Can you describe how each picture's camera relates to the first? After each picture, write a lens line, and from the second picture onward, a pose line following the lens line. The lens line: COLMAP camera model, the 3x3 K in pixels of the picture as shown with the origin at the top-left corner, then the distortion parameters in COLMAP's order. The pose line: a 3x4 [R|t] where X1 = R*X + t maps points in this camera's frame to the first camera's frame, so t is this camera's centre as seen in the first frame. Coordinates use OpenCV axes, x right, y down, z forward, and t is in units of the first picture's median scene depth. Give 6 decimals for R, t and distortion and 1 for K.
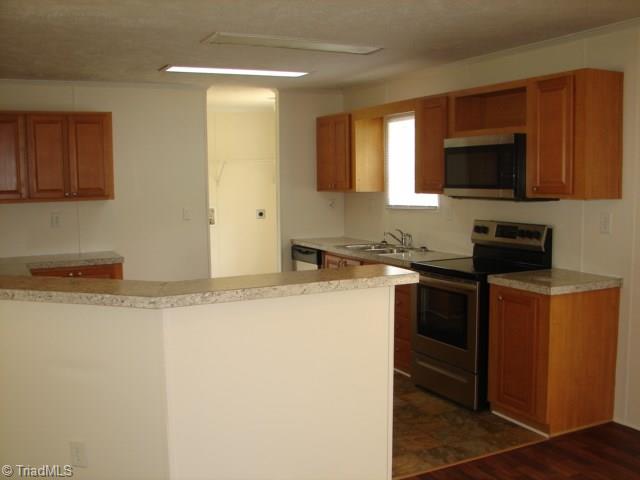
lens RADIAL K [[680.5, 0, 326.7], [0, 680.5, 239.7], [0, 0, 1]] dist [-0.078515, 0.000000]
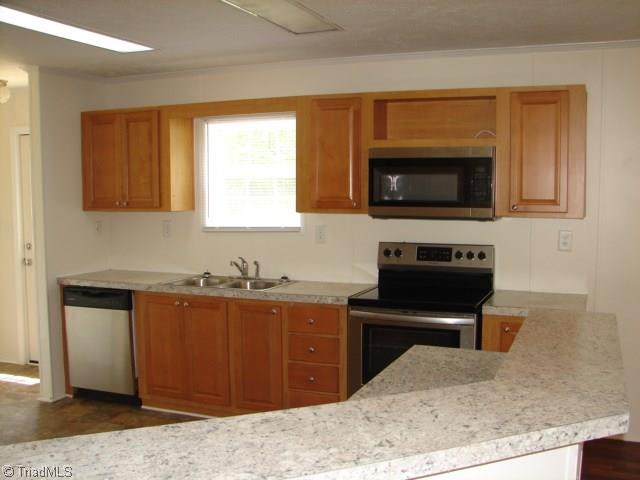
lens RADIAL K [[680.5, 0, 319.1], [0, 680.5, 244.6], [0, 0, 1]] dist [-0.078515, 0.000000]
pose [[0.765541, -0.044308, 0.641859, -0.382941], [0.051800, 0.998632, 0.007155, -0.034337], [-0.641298, 0.027771, 0.766789, 0.356673]]
